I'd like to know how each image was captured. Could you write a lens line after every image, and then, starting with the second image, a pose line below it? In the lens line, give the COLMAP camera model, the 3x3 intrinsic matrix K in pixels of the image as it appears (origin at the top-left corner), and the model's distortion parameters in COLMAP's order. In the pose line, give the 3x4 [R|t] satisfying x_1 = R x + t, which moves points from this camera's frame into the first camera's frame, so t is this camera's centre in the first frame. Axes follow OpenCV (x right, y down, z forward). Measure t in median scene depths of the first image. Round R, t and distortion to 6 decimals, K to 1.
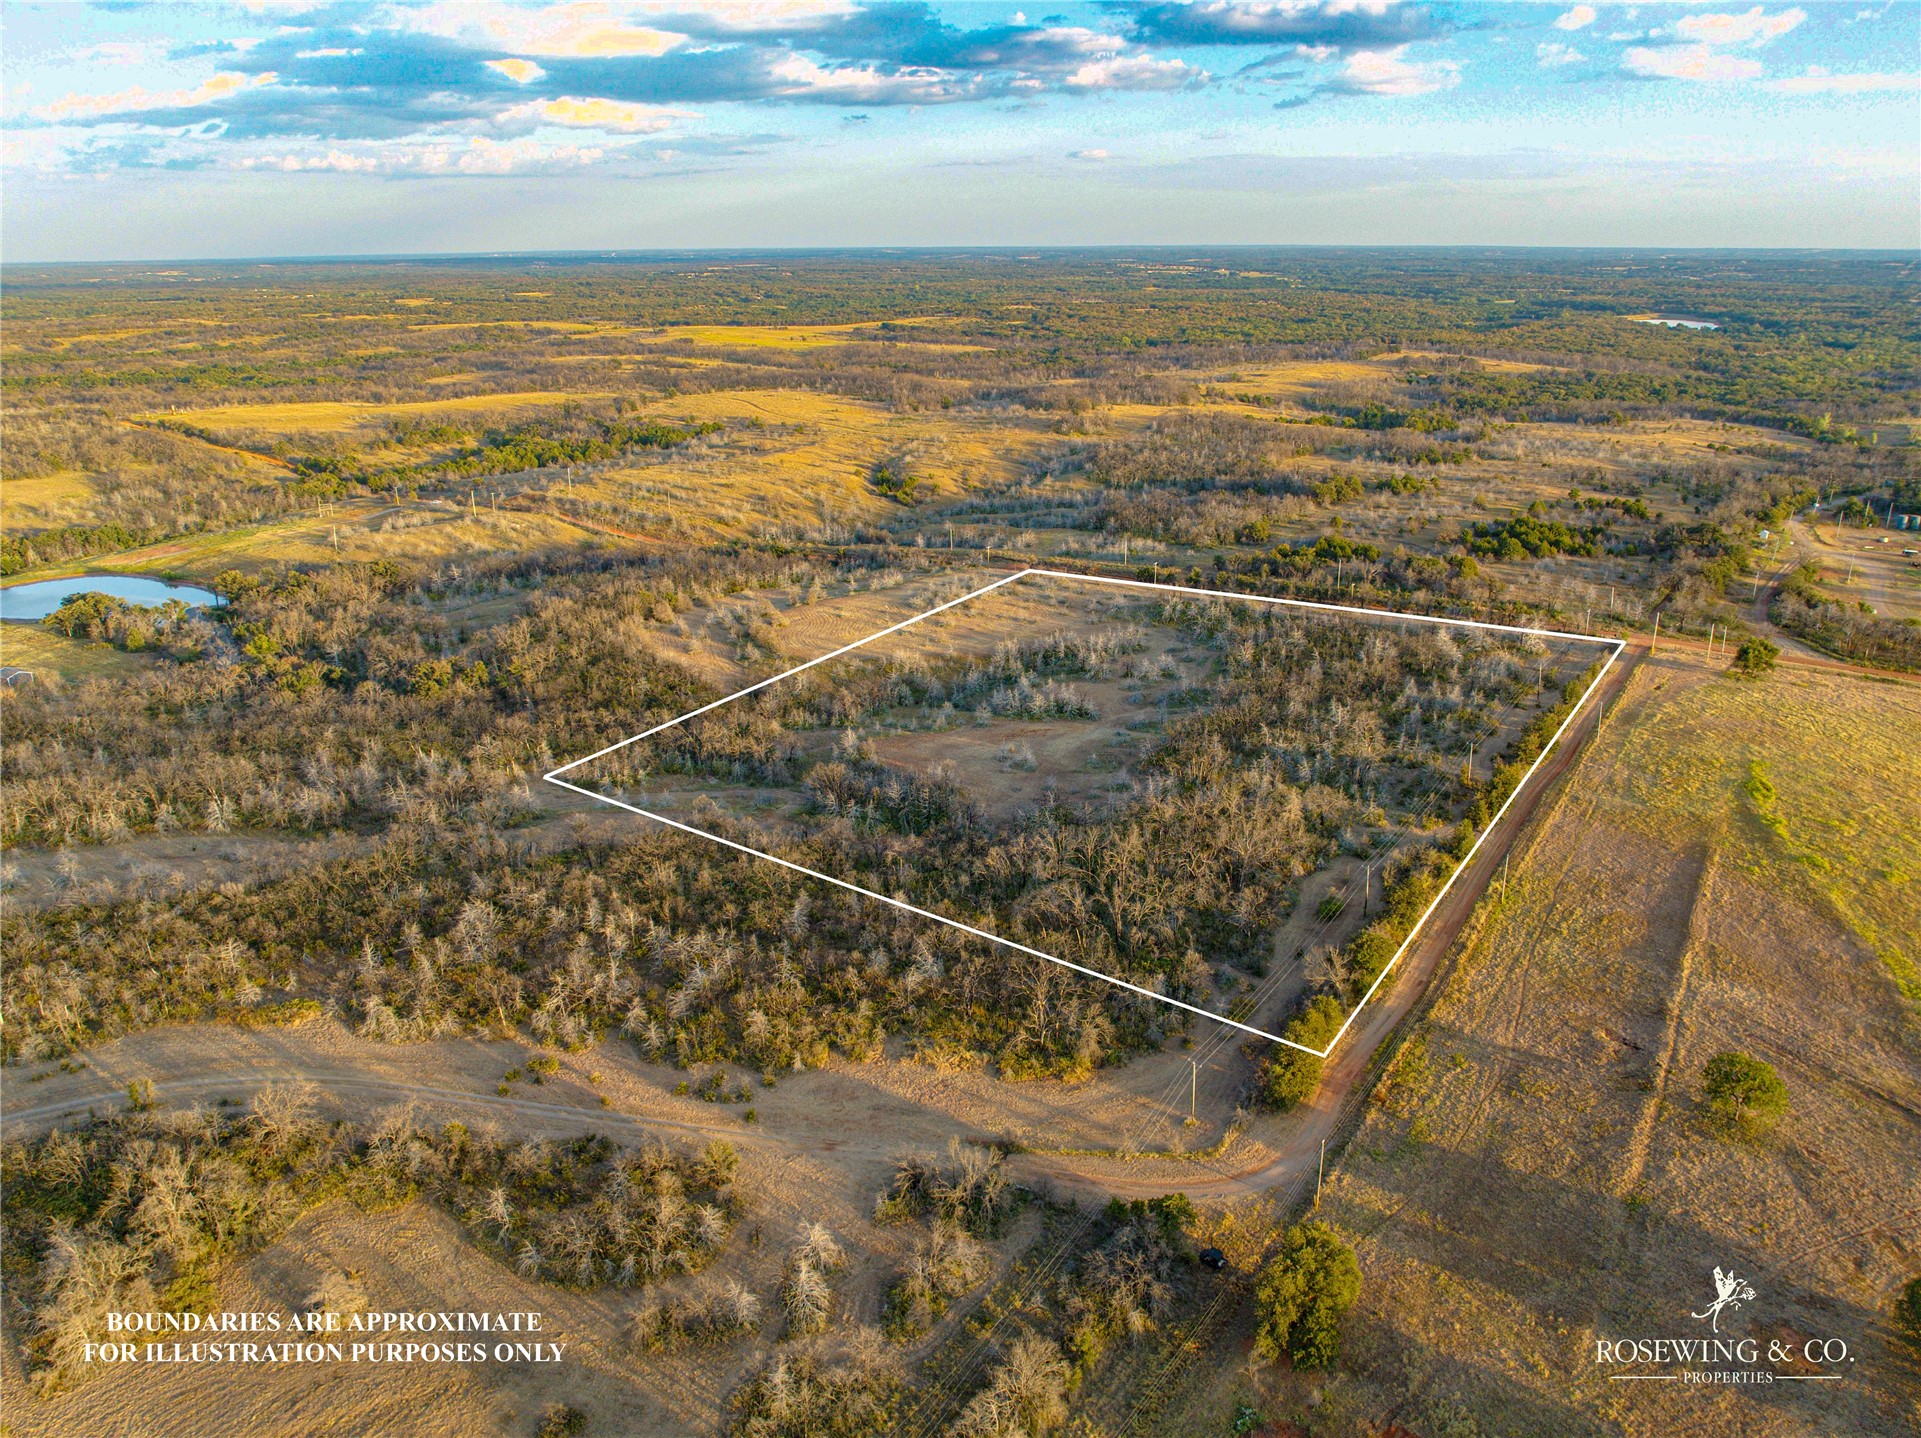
lens RADIAL K [[1346.9, 0, 970.3], [0, 1346.9, 723.5], [0, 0, 1]] dist [-0.061971, 0.033187]
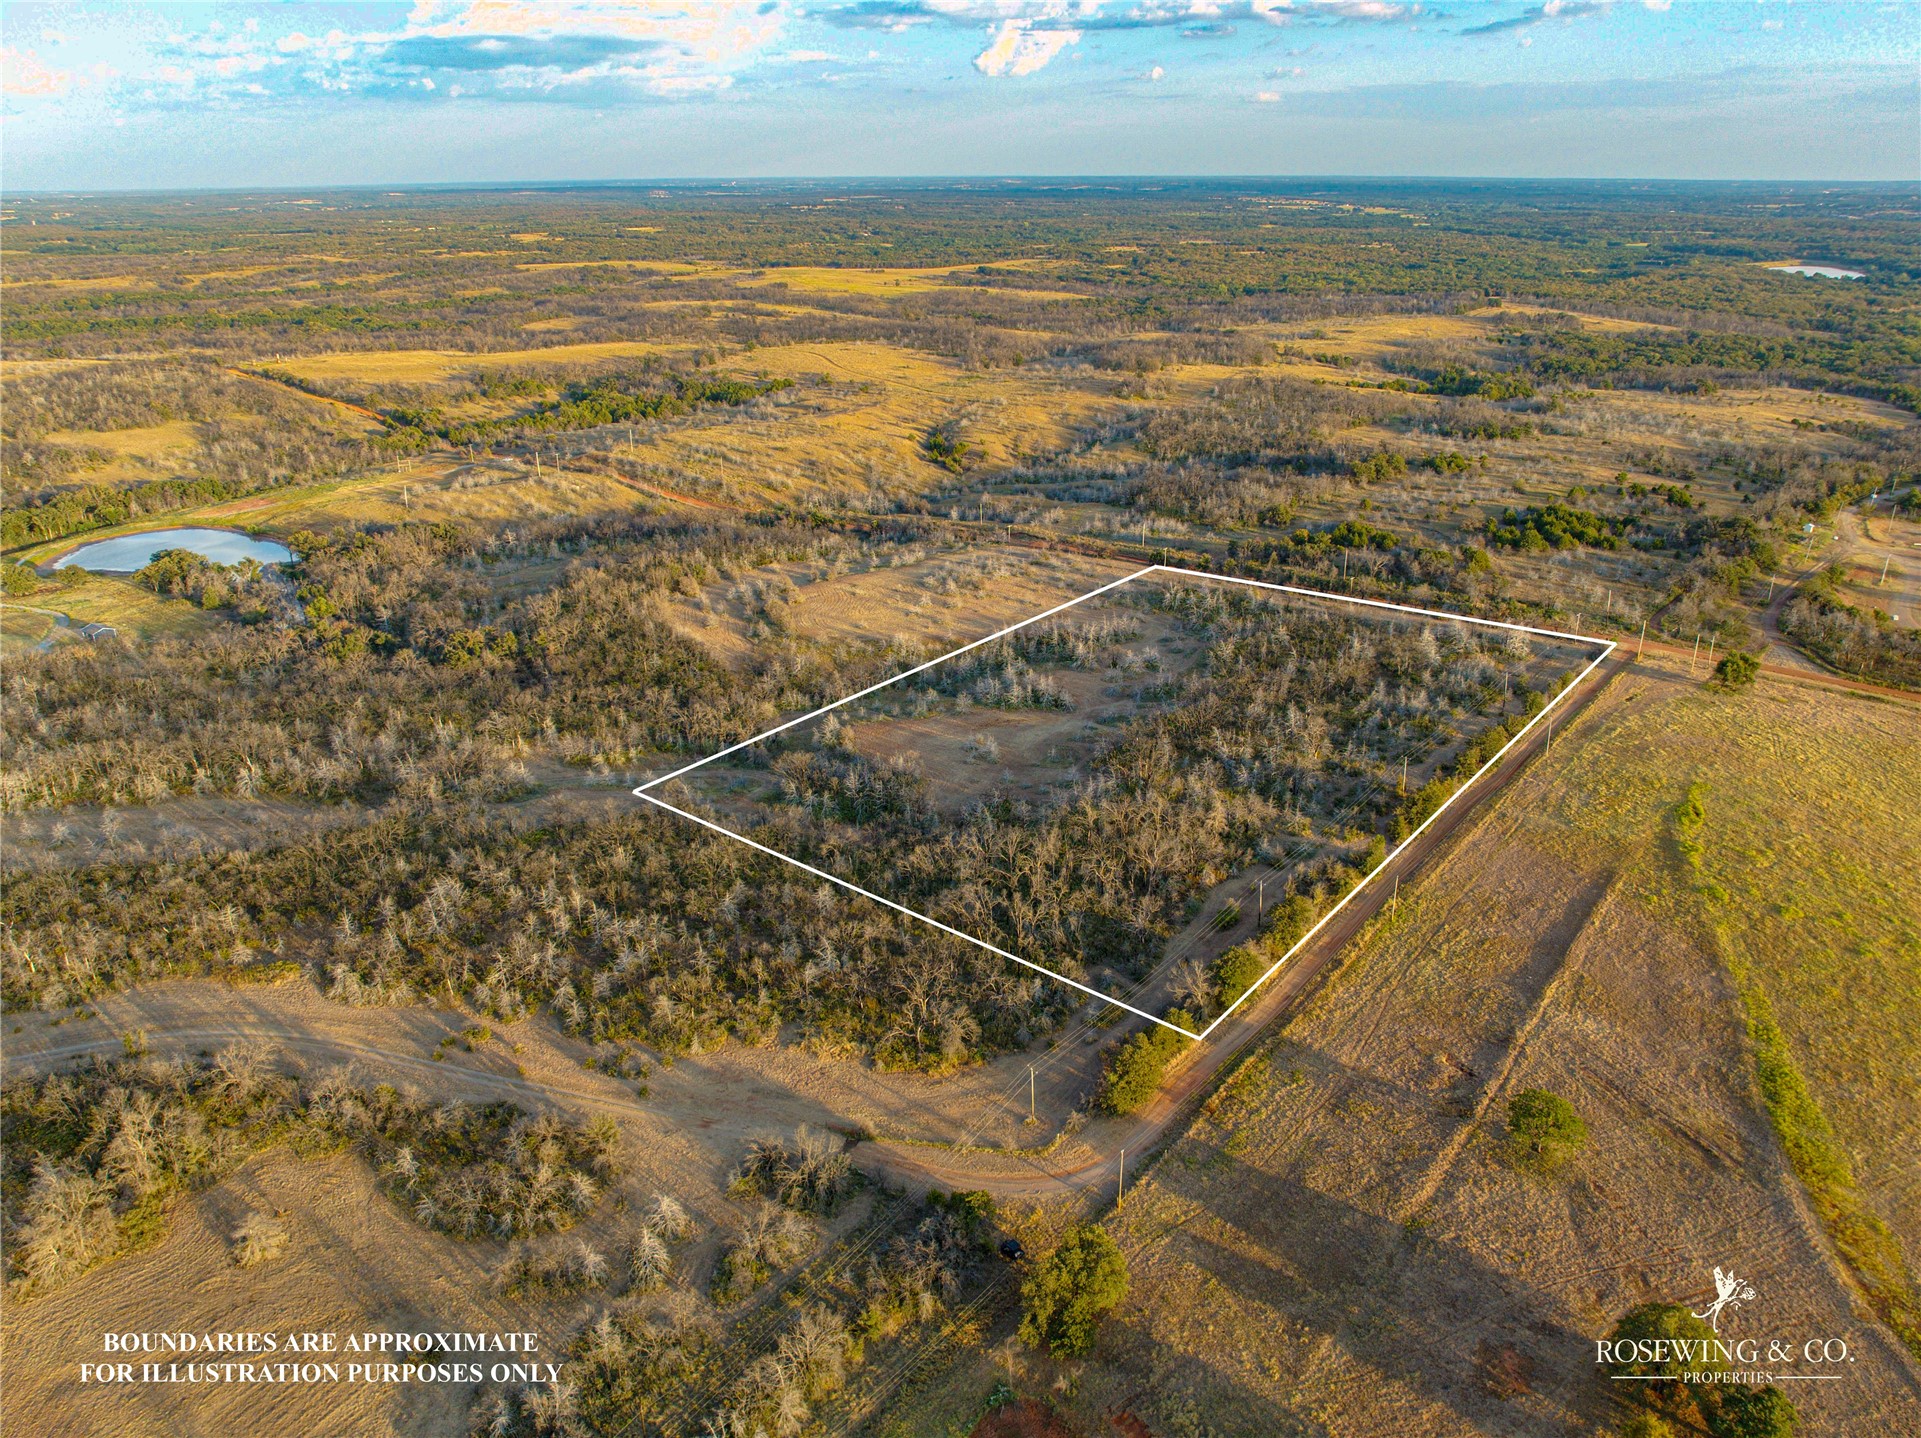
lens RADIAL K [[1346.9, 0, 970.3], [0, 1346.9, 723.5], [0, 0, 1]] dist [-0.061971, 0.033187]
pose [[0.996326, 0.033886, -0.078650, 0.091685], [-0.030138, 0.998375, 0.048369, -0.038488], [0.080161, -0.045821, 0.995728, -0.040886]]
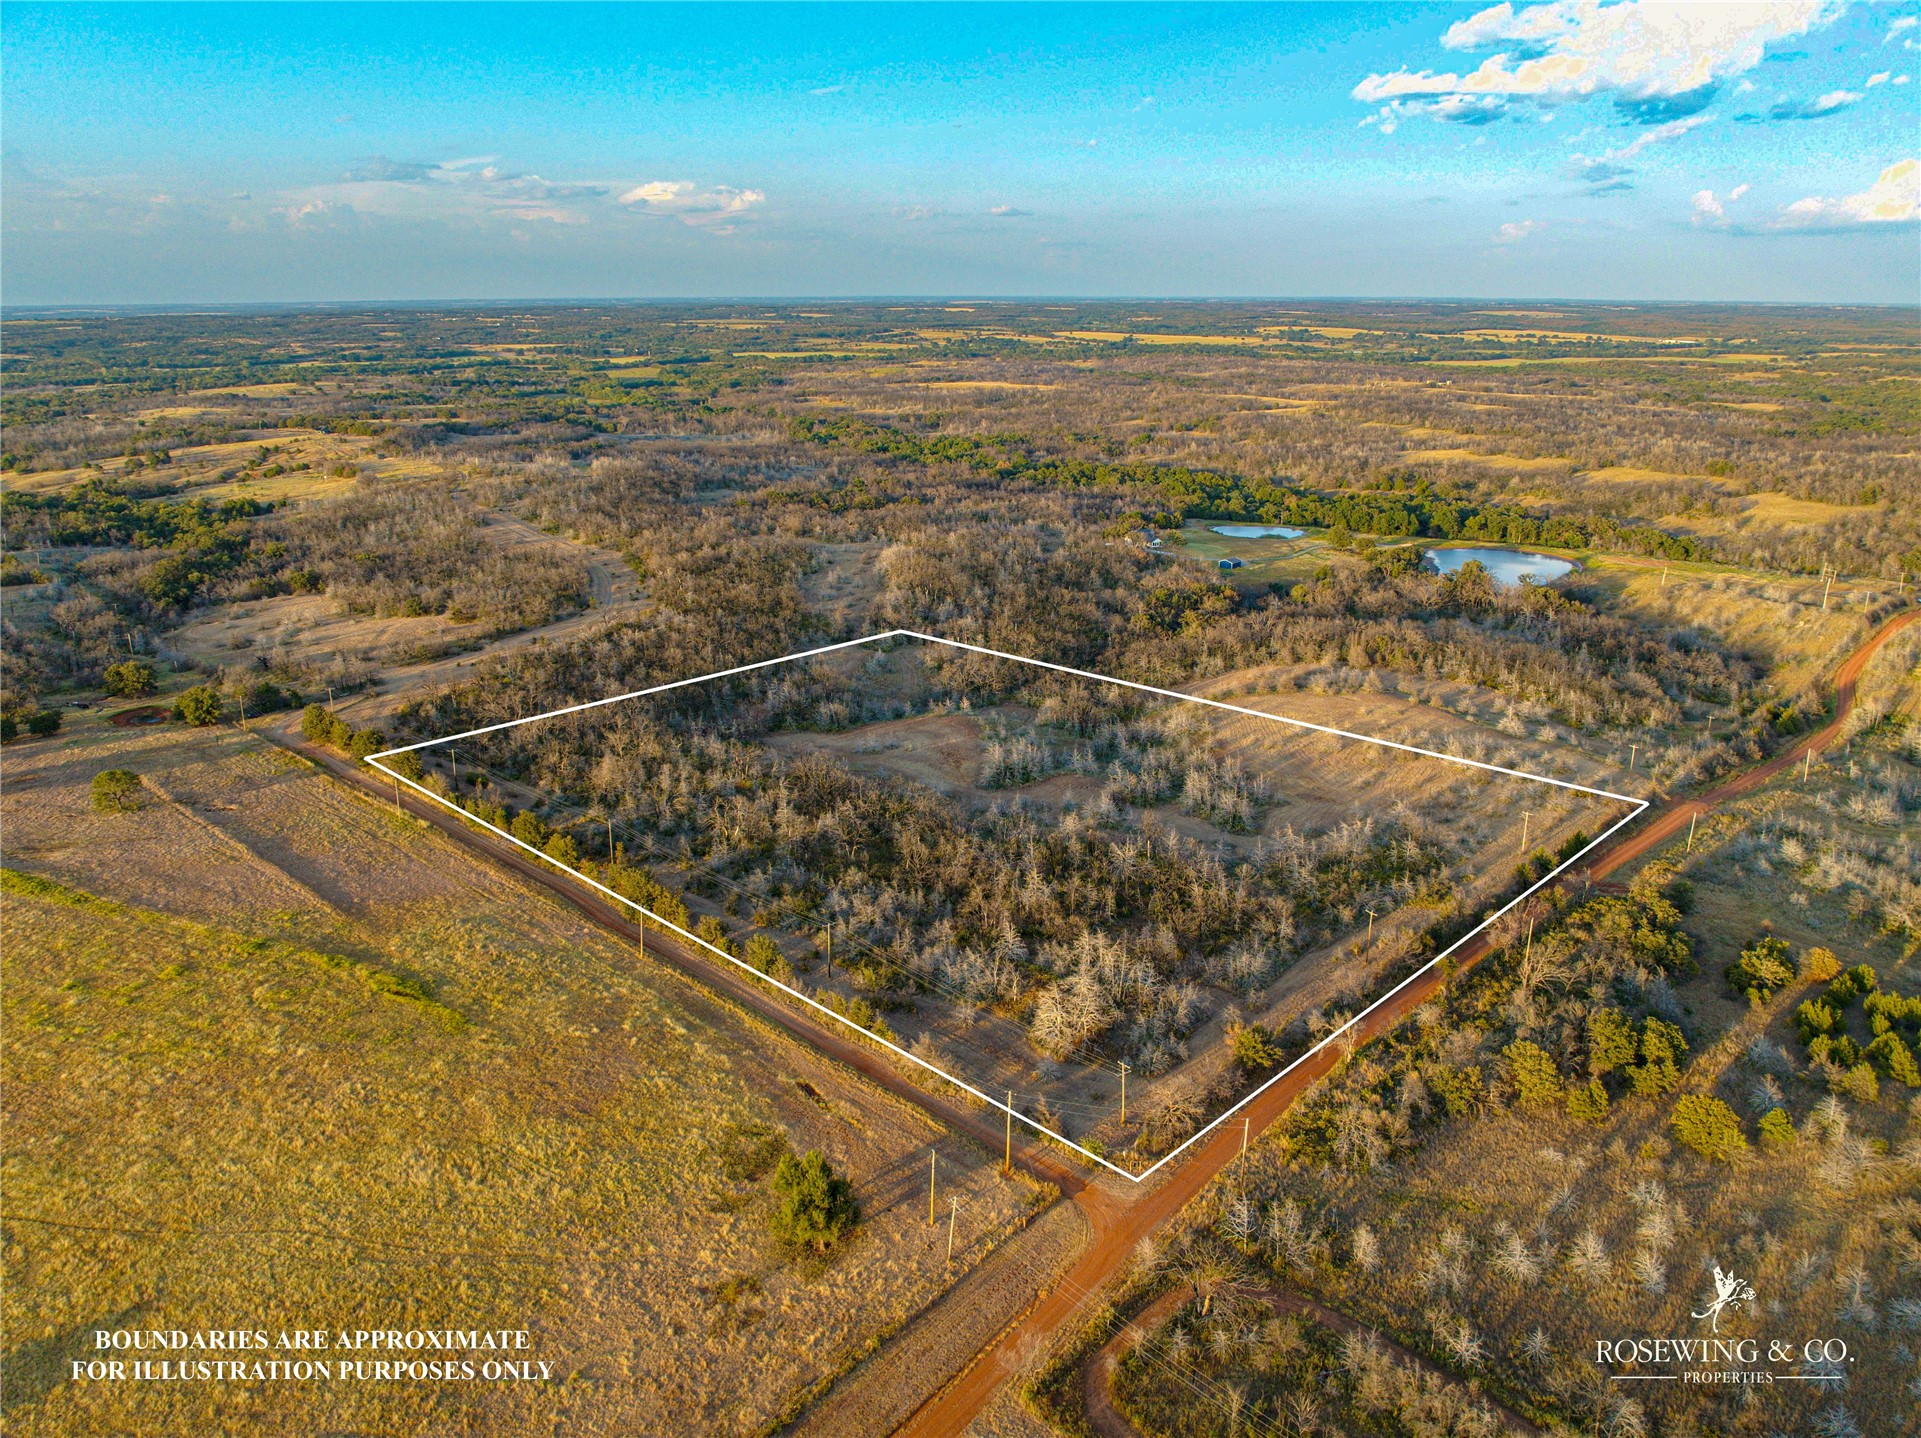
lens RADIAL K [[1346.9, 0, 970.3], [0, 1346.9, 723.5], [0, 0, 1]] dist [-0.061971, 0.033187]
pose [[-0.171879, 0.298380, -0.938844, 0.894915], [-0.343190, 0.875188, 0.340978, -0.335919], [0.923406, 0.380809, -0.048025, 0.945480]]
